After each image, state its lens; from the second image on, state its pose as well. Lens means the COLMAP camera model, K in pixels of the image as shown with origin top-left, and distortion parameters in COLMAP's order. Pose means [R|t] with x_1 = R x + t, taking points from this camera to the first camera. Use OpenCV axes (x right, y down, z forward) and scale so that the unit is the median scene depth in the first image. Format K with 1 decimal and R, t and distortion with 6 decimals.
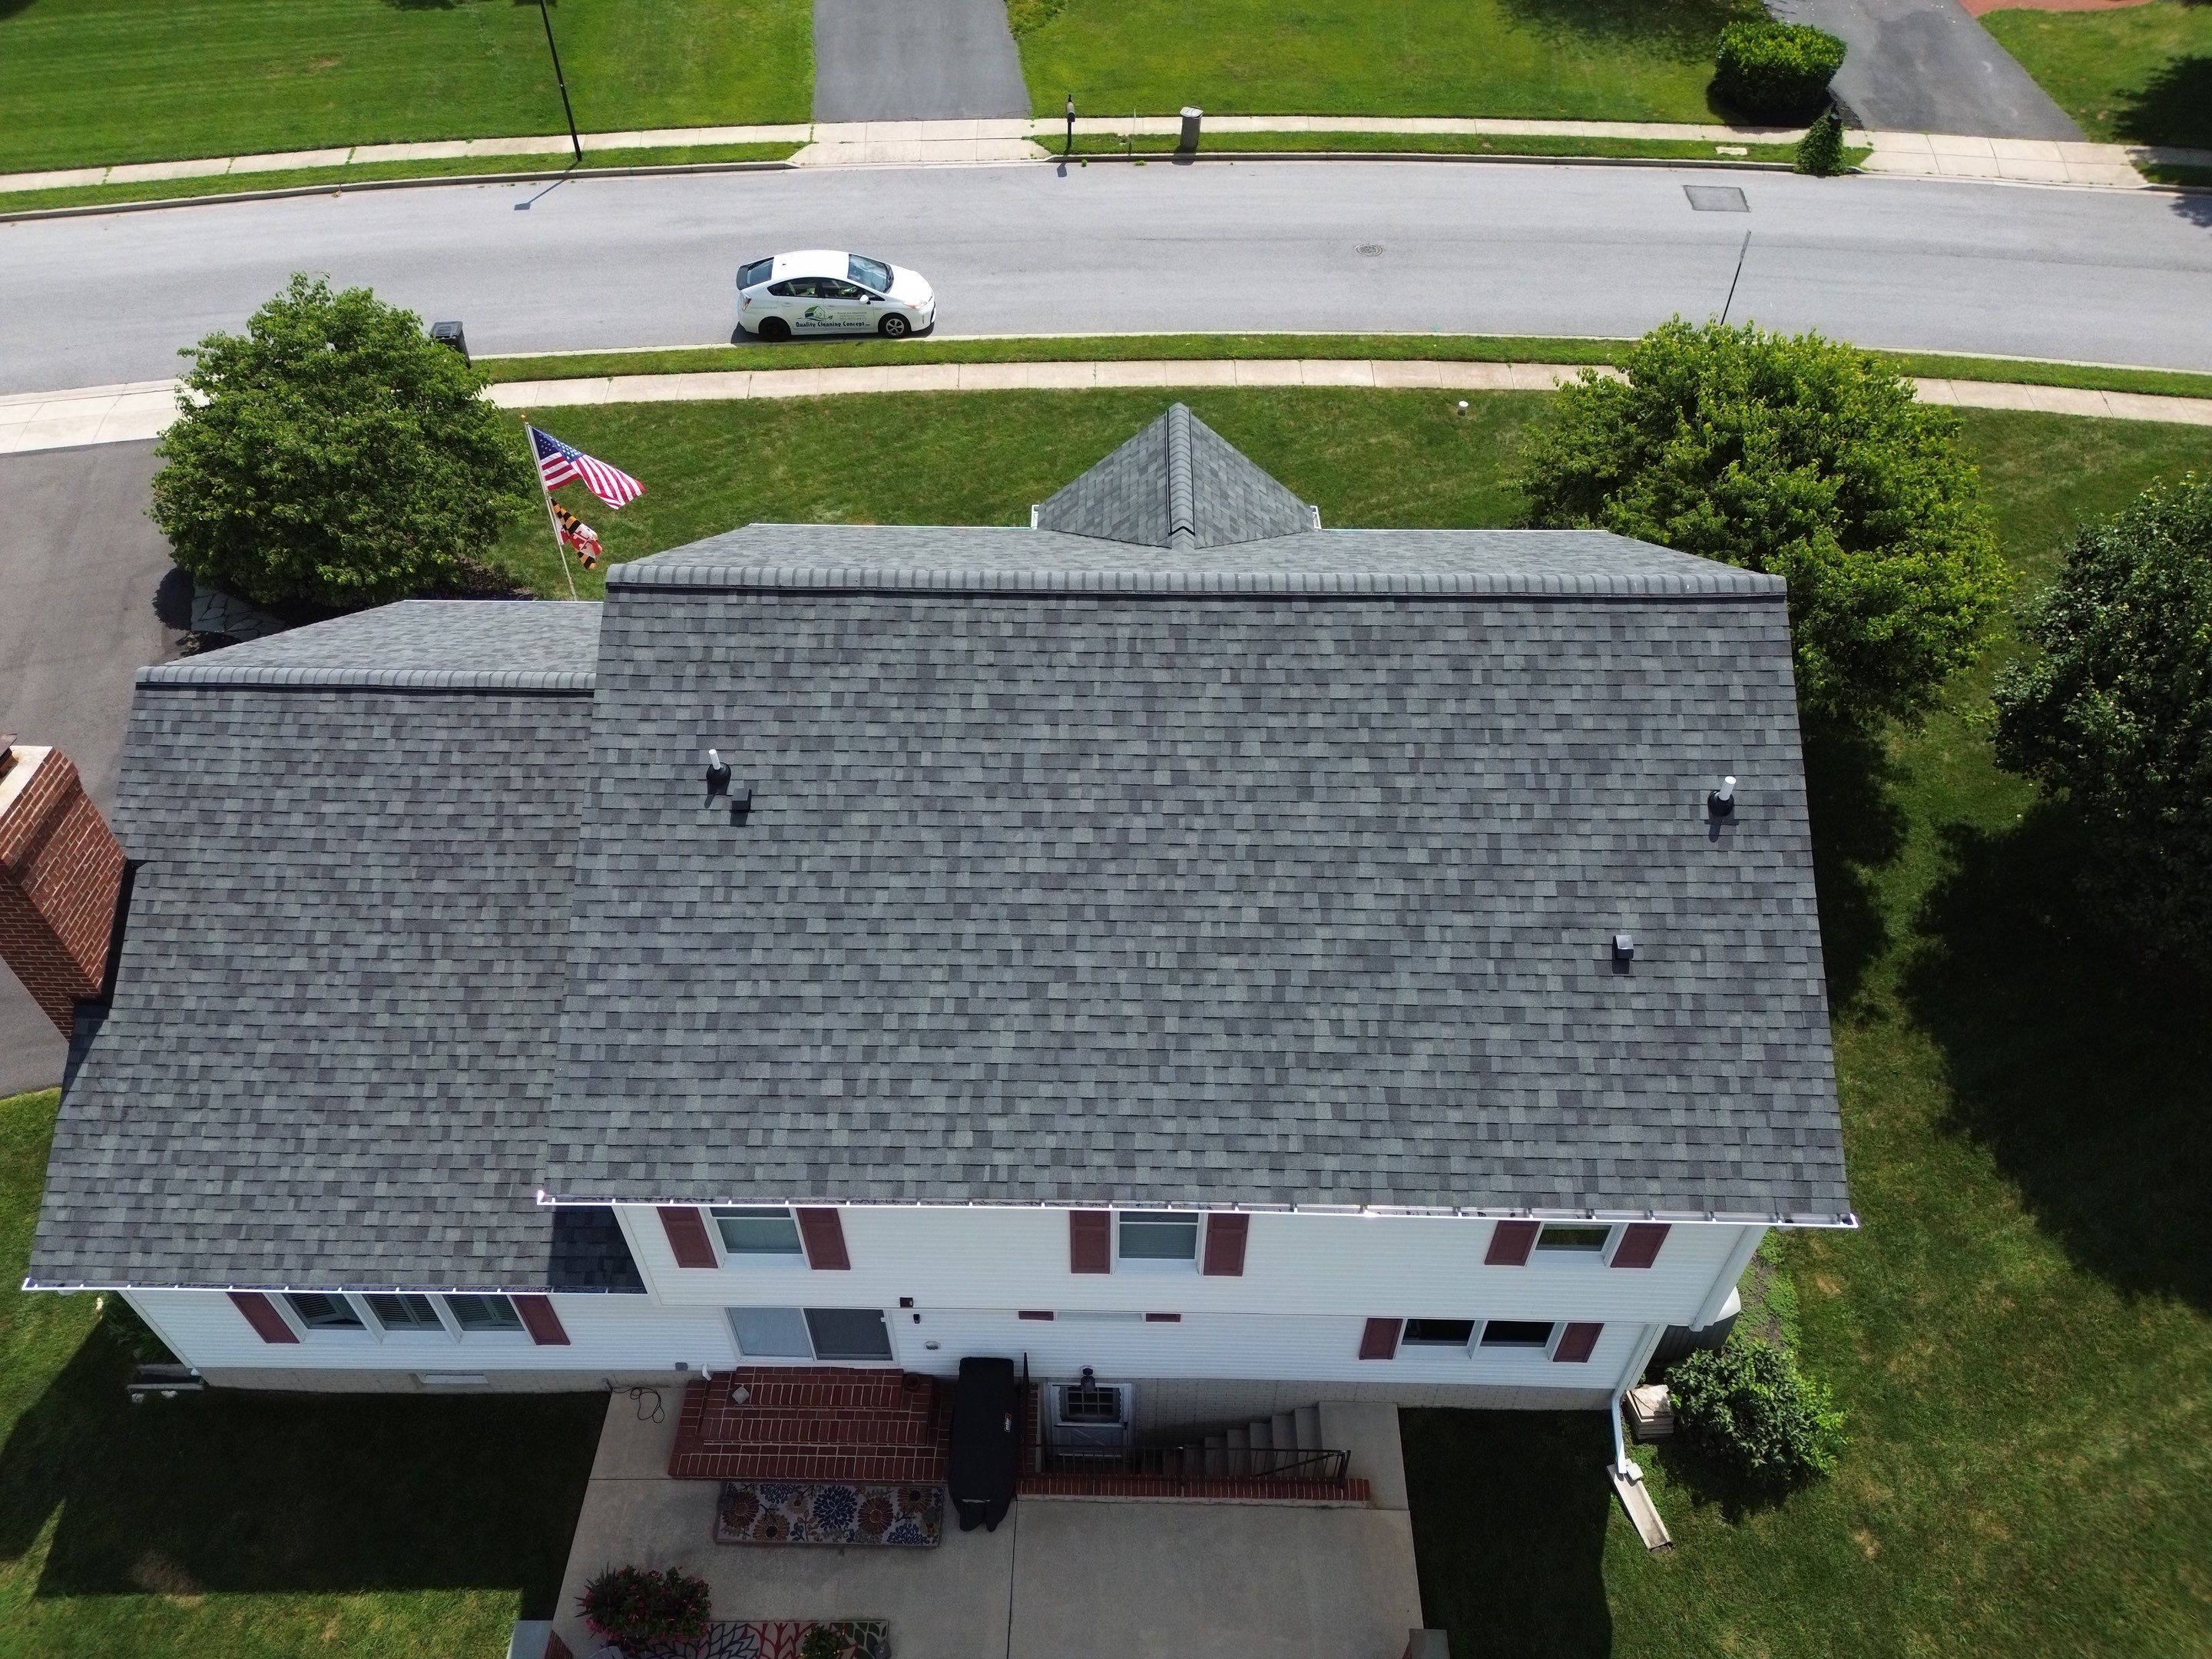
lens RADIAL K [[1559.5, 0, 1112.2], [0, 1559.5, 827.5], [0, 0, 1]] dist [0.062896, -0.058178]
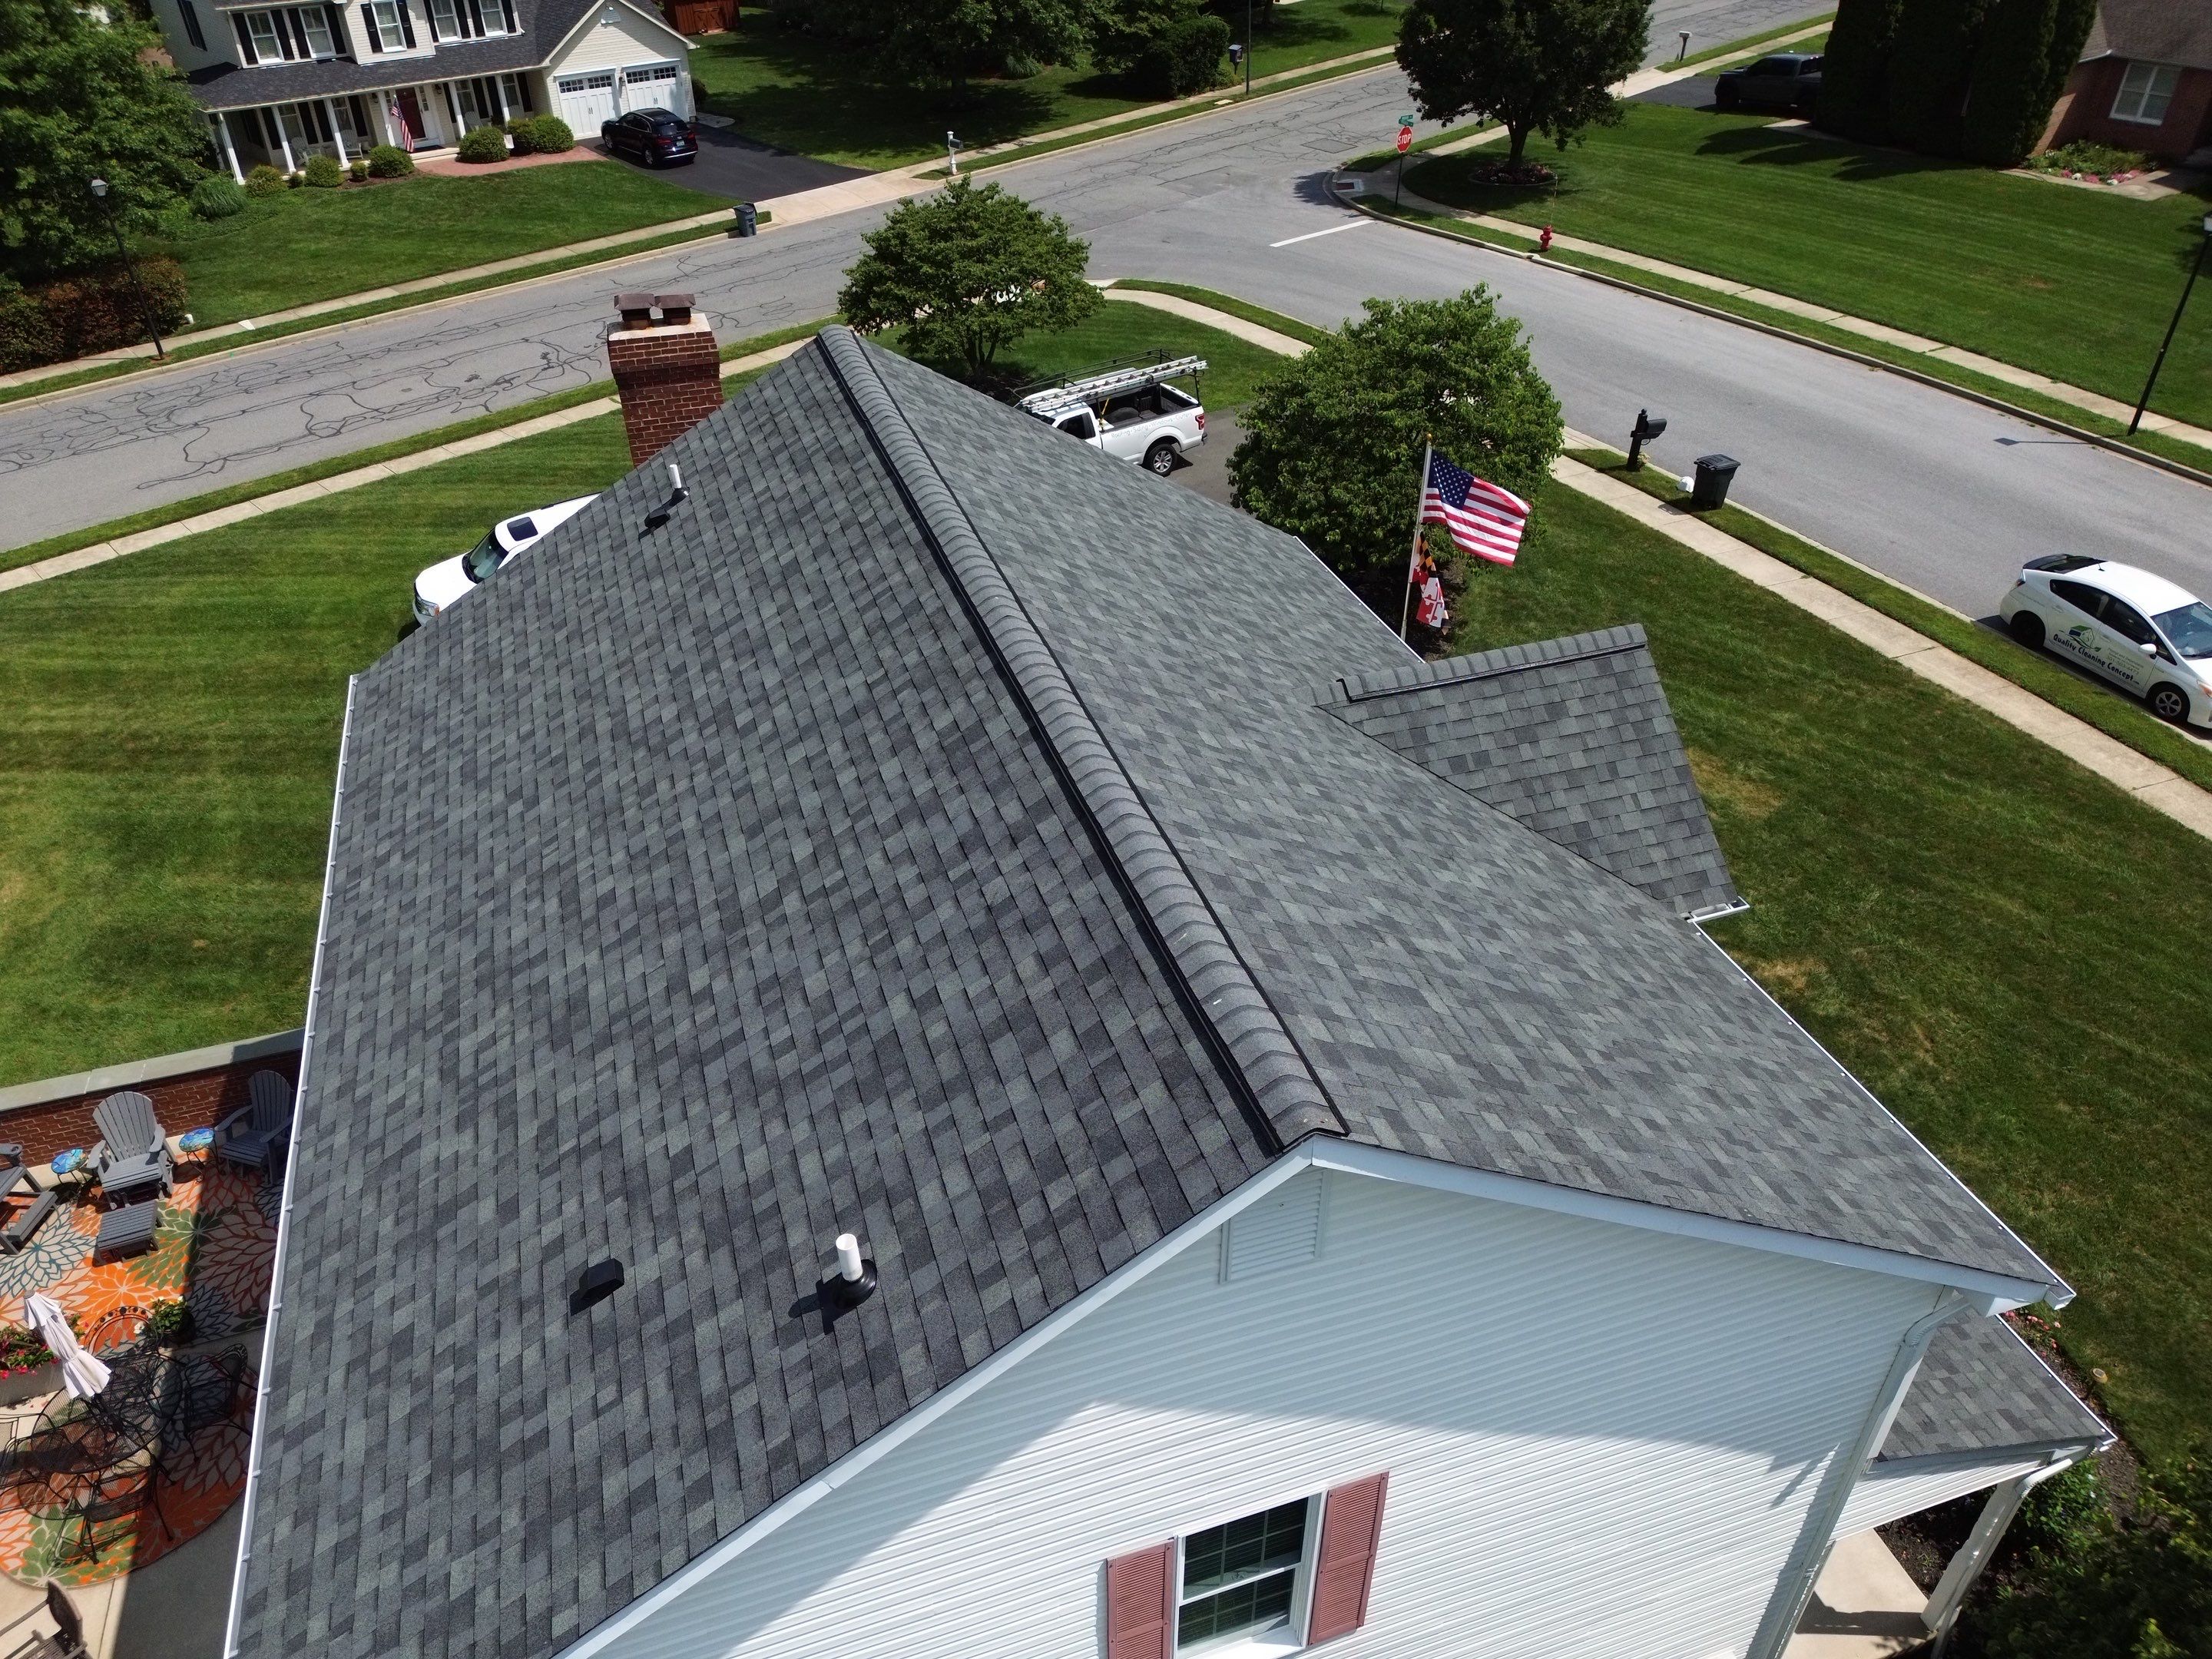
lens RADIAL K [[1559.5, 0, 1113.4], [0, 1559.5, 831.7], [0, 0, 1]] dist [0.062896, -0.058178]
pose [[0.332194, 0.545211, -0.769670, 0.696581], [-0.668278, 0.711905, 0.215859, -0.272506], [0.665621, 0.442646, 0.600843, 0.663935]]
